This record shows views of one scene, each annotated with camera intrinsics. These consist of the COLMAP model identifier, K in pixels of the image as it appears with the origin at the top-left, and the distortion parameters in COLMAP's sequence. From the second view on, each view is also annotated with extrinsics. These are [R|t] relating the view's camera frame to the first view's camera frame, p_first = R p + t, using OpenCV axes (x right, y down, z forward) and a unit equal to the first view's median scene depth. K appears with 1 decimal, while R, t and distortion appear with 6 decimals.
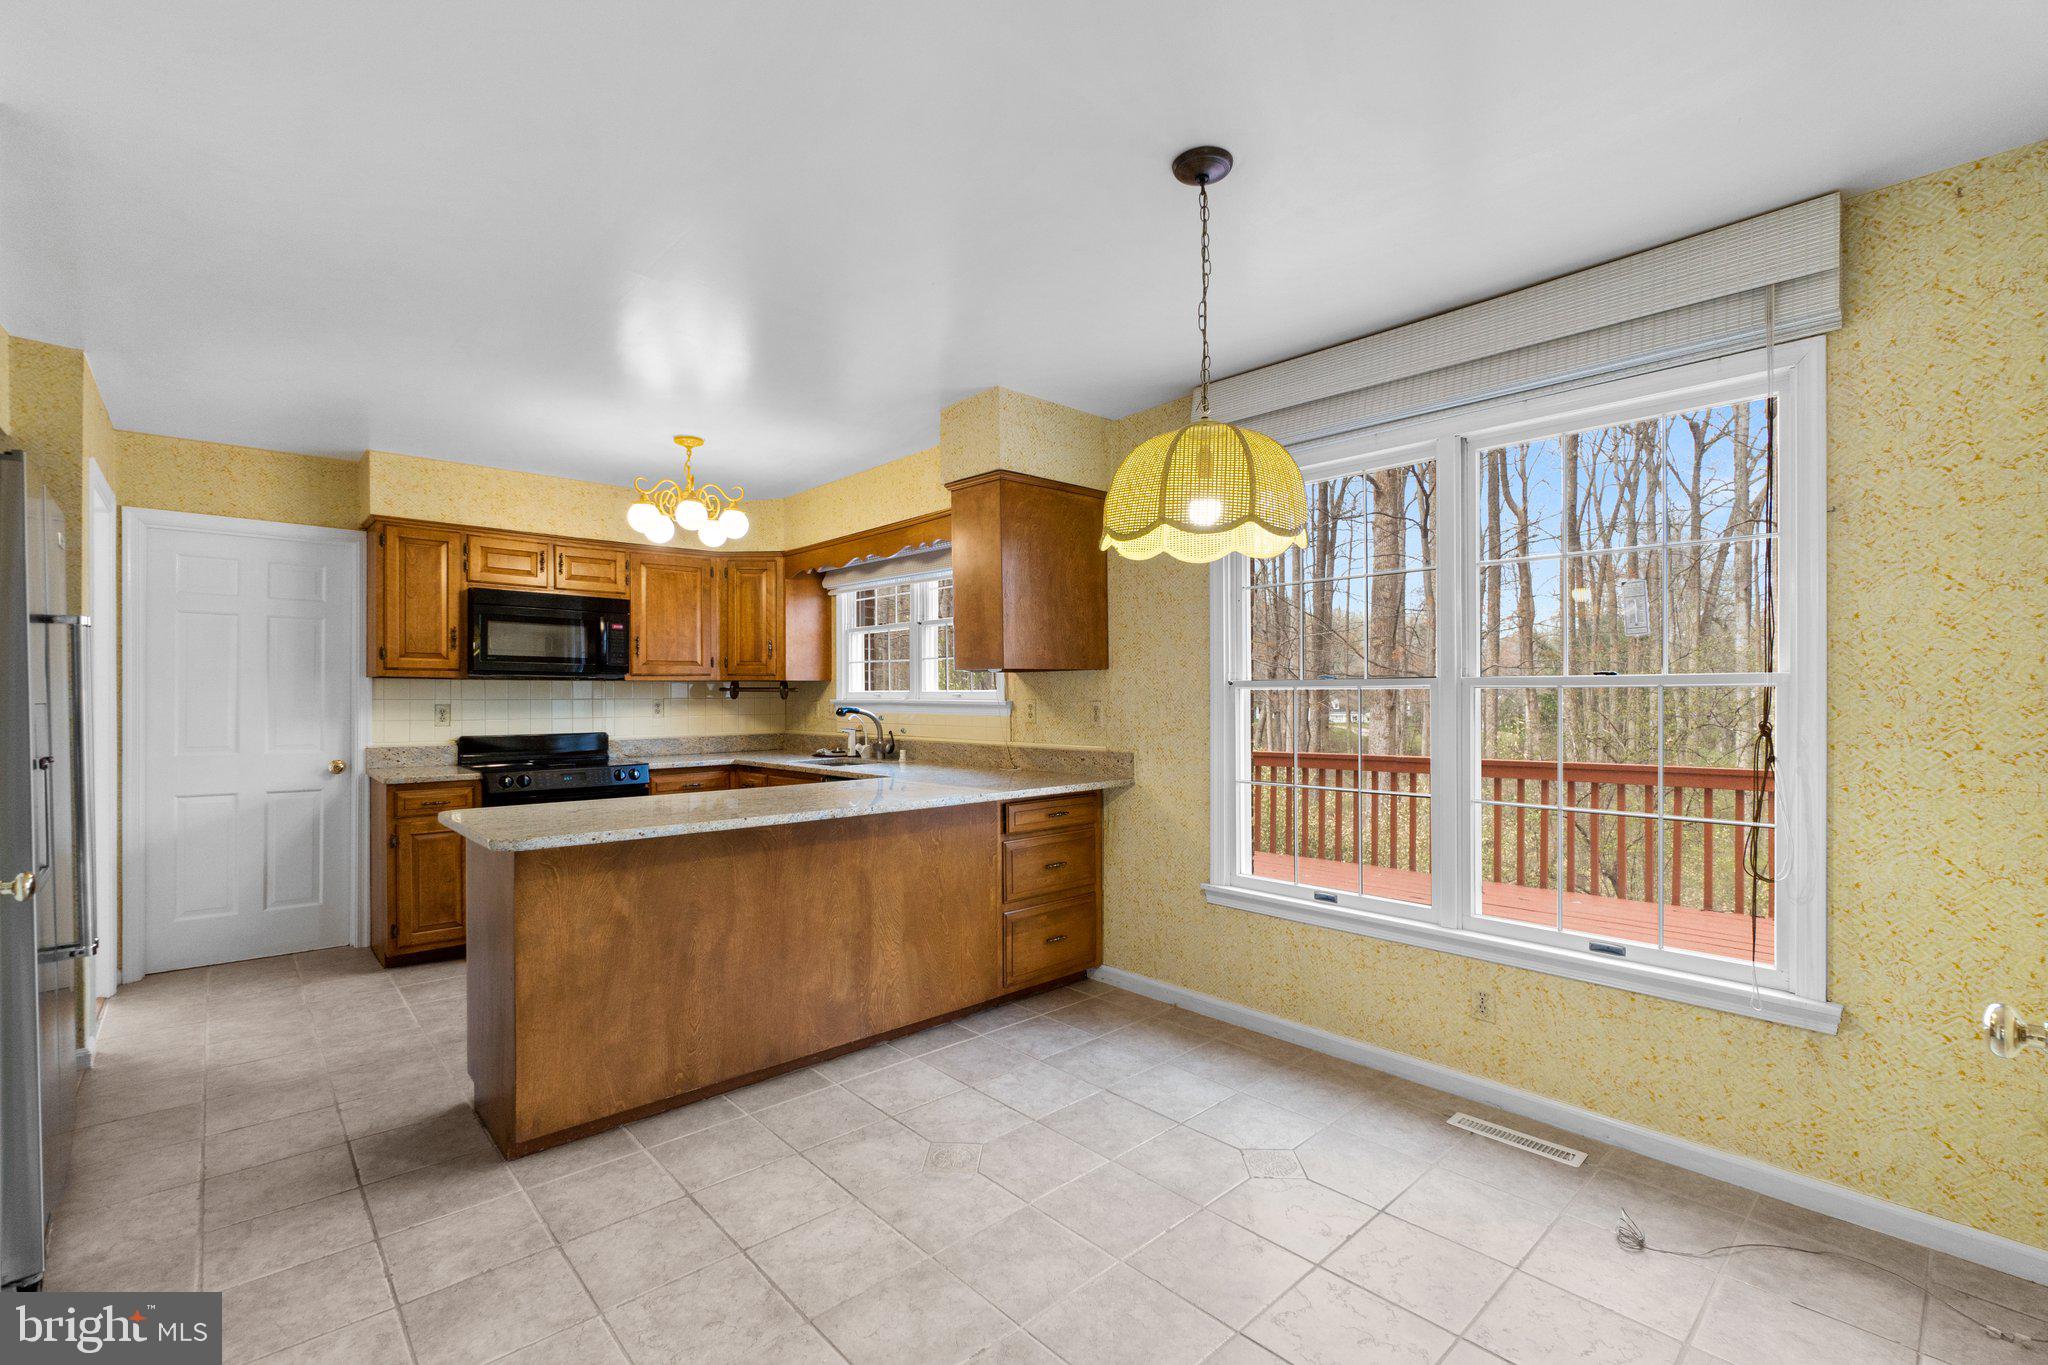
lens RADIAL K [[888.8, 0, 1031.5], [0, 888.8, 690.7], [0, 0, 1]] dist [-0.002854, 0.000206]
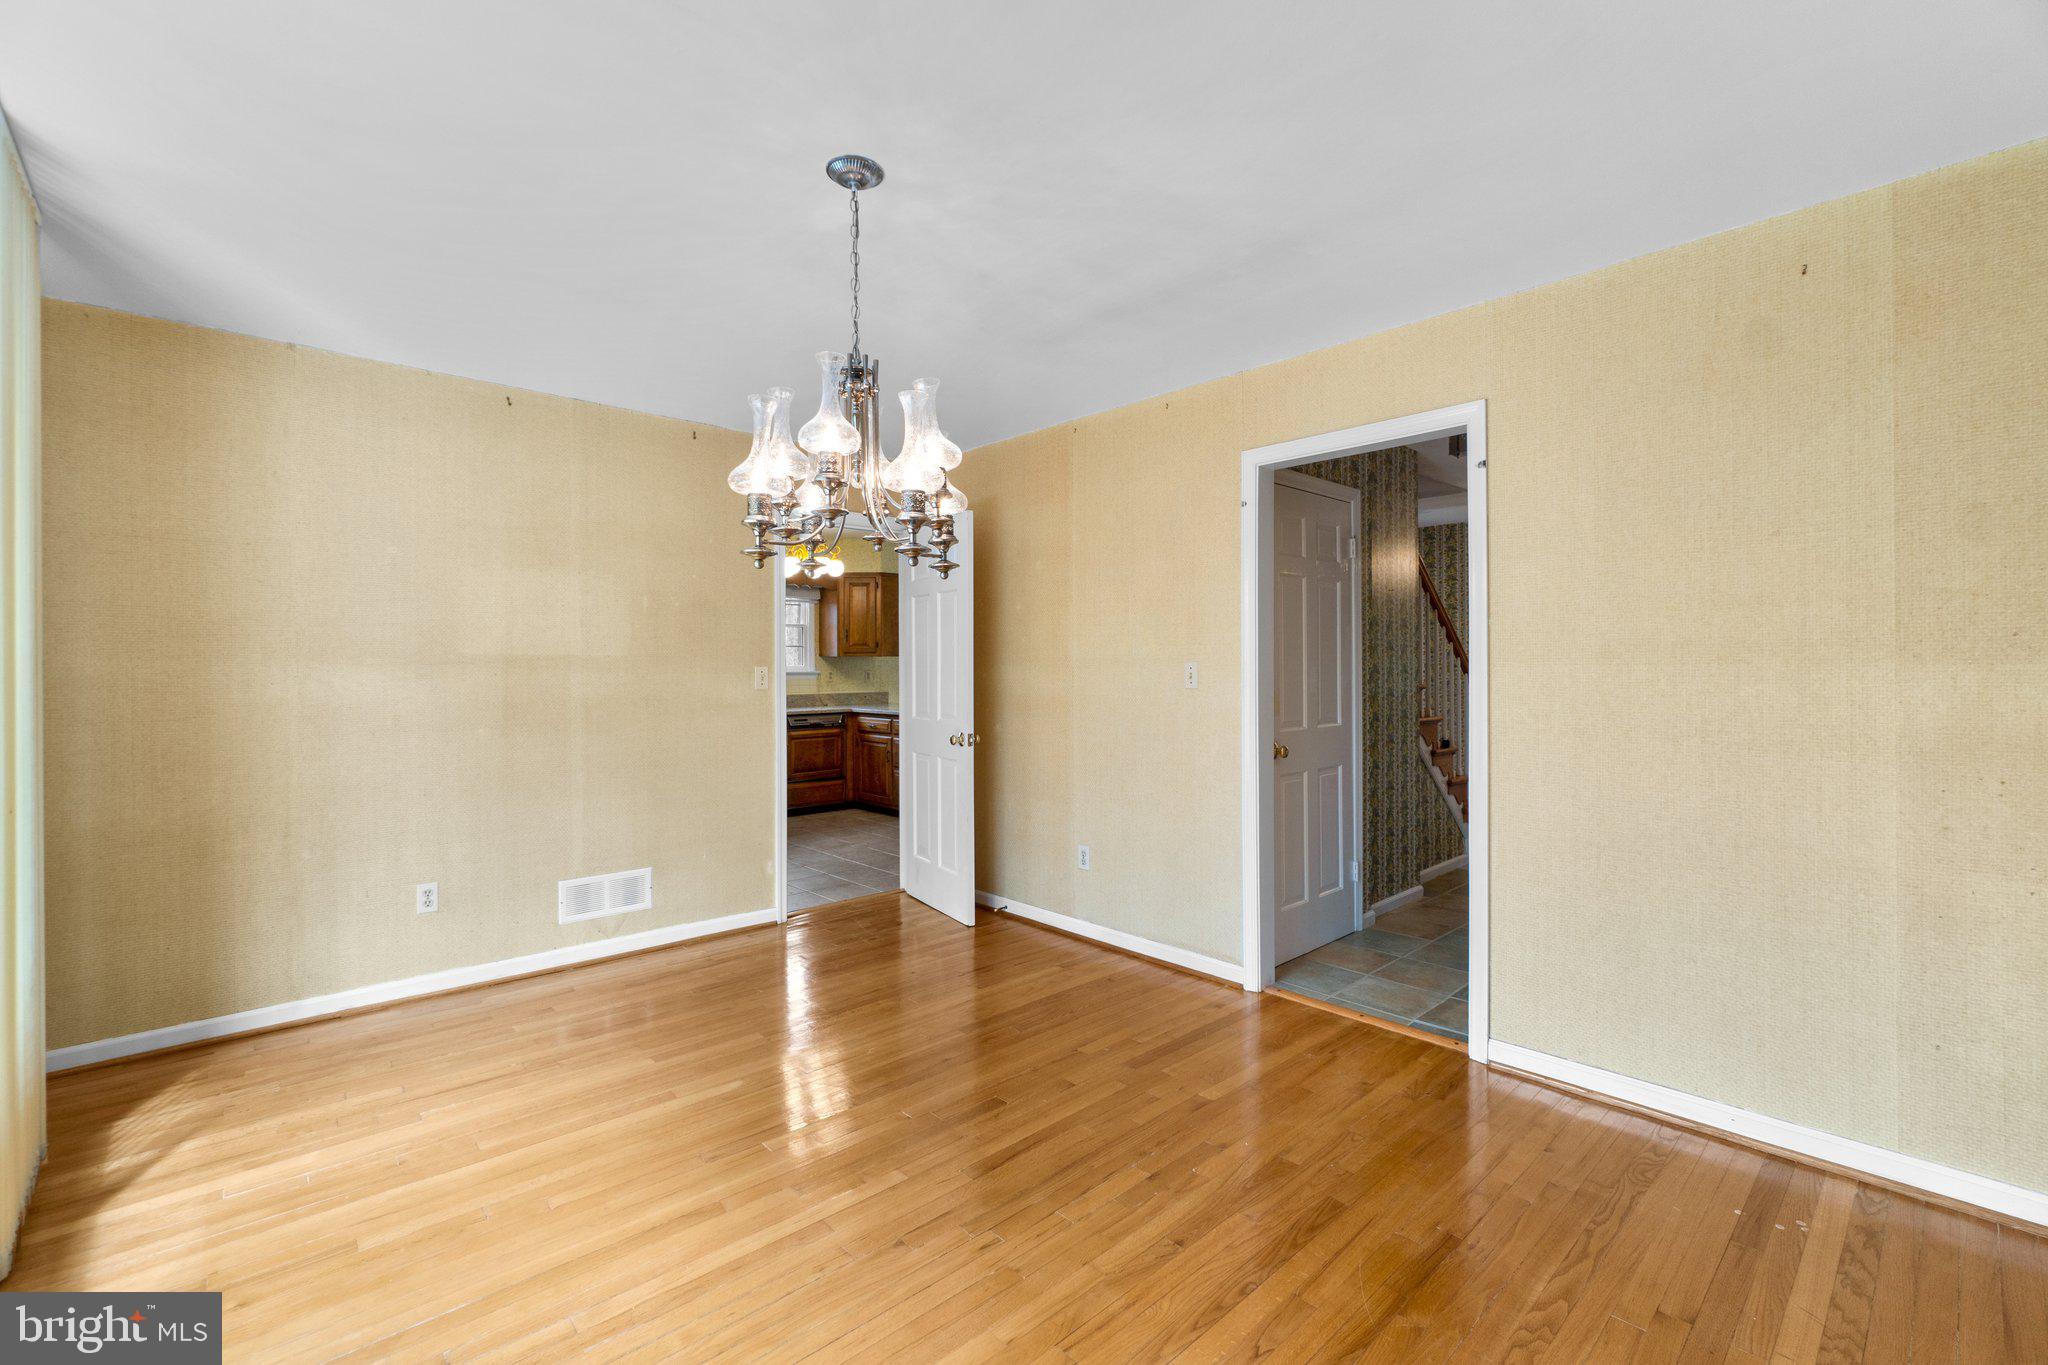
lens RADIAL K [[888.8, 0, 1014.8], [0, 888.8, 675.3], [0, 0, 1]] dist [-0.002854, 0.000206]
pose [[-0.002834, -0.006349, 0.999976, -2.059009], [0.001863, 0.999978, 0.006354, 0.010670], [-0.999994, 0.001881, -0.002823, 0.615896]]
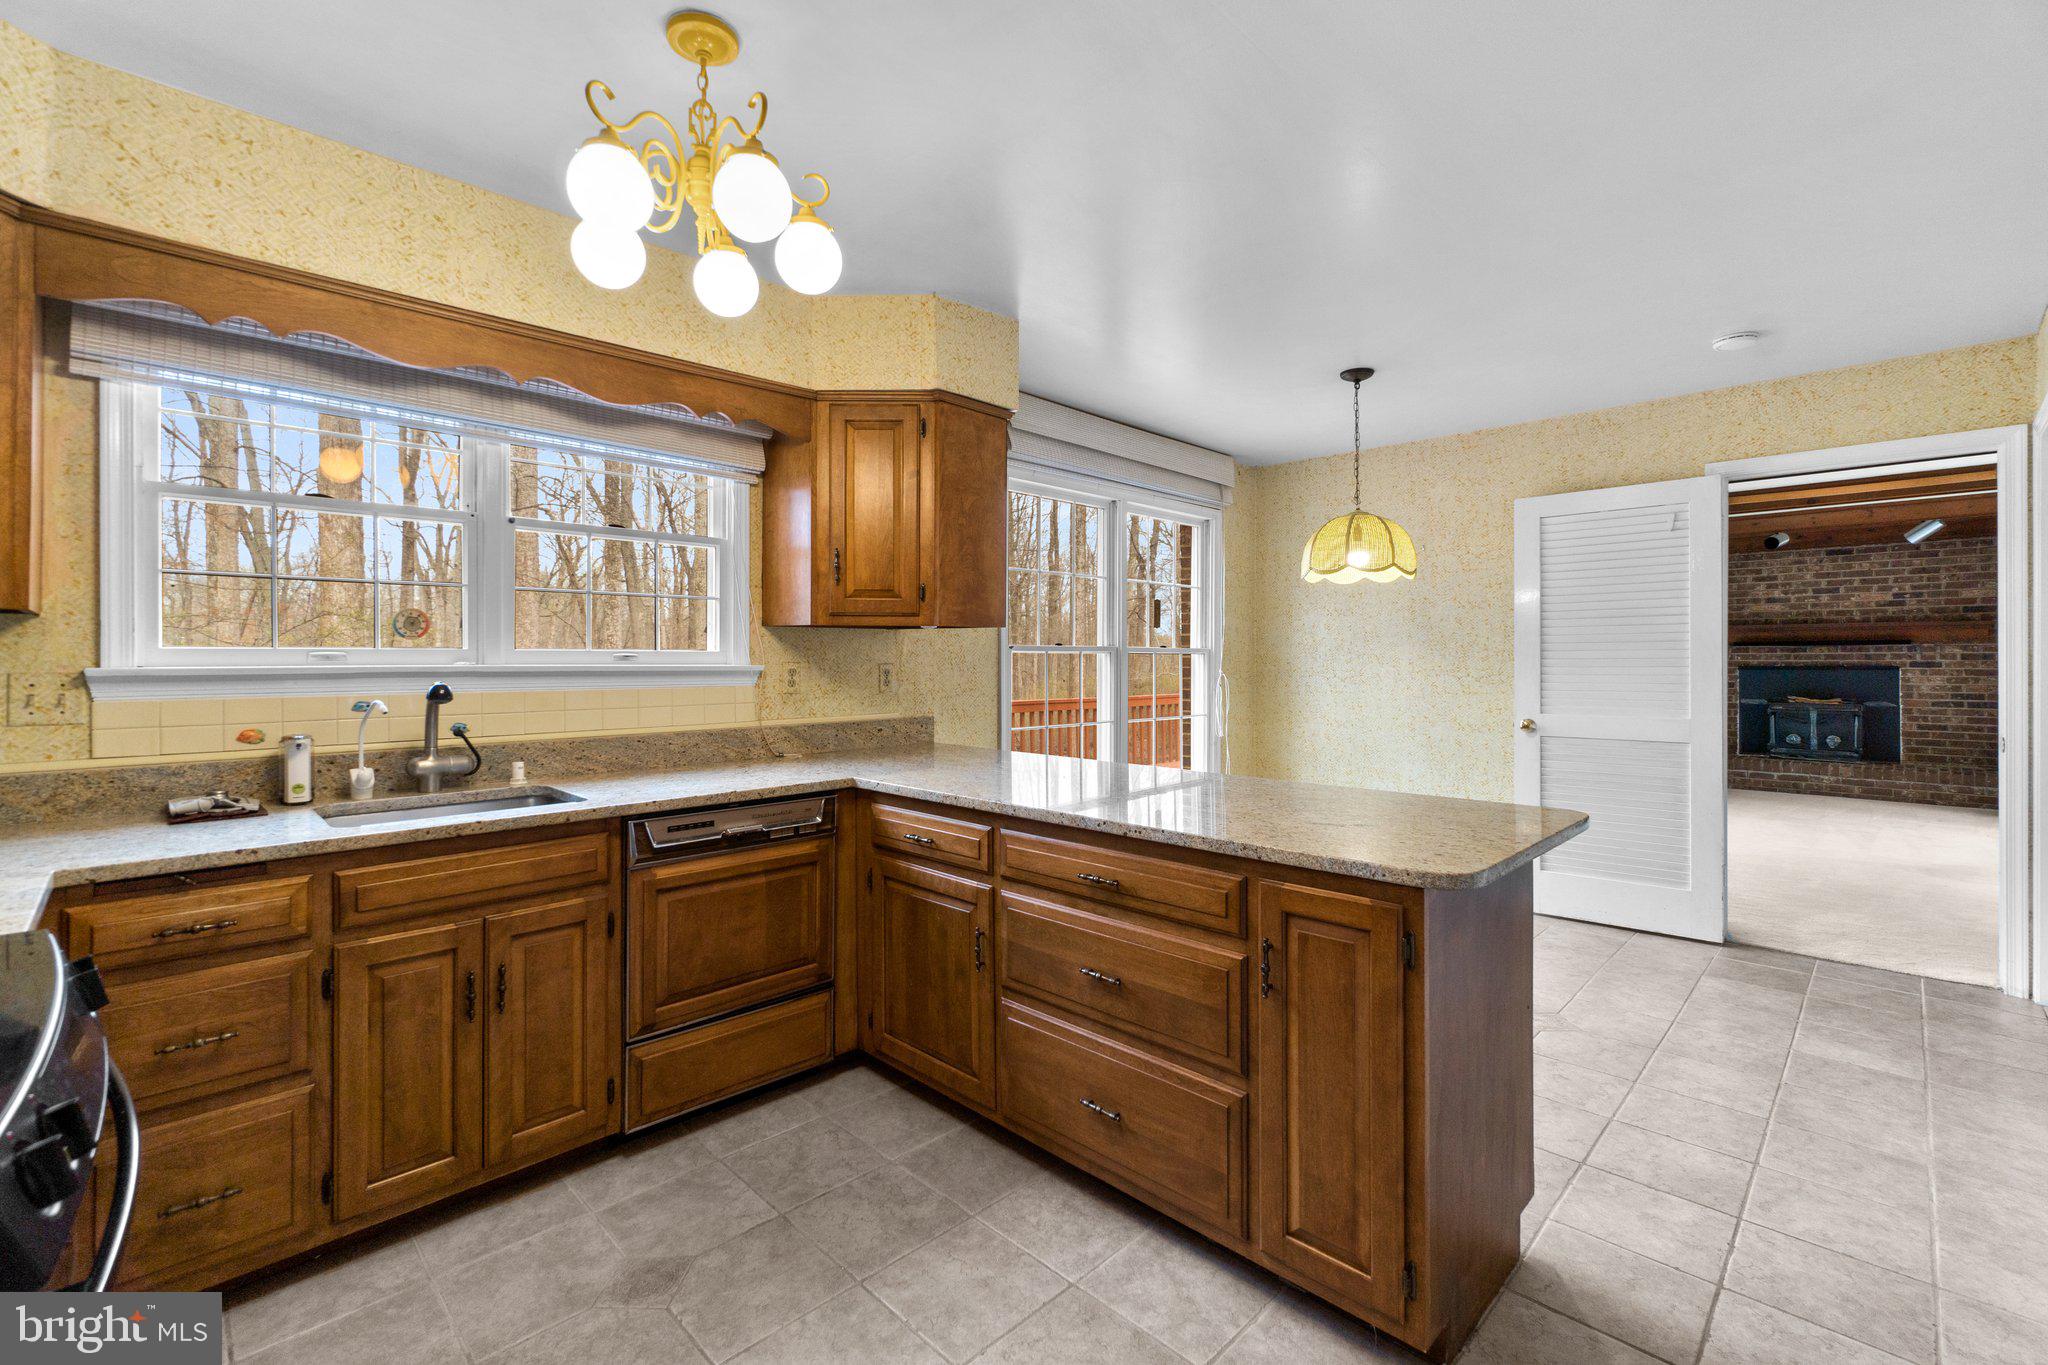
lens RADIAL K [[888.8, 0, 1008.9], [0, 888.8, 656.8], [0, 0, 1]] dist [-0.002854, 0.000206]
pose [[-0.031732, 0.006861, 0.999473, -0.798606], [-0.000040, 0.999976, -0.006865, 0.010377], [-0.999496, -0.000258, -0.031731, 0.868808]]
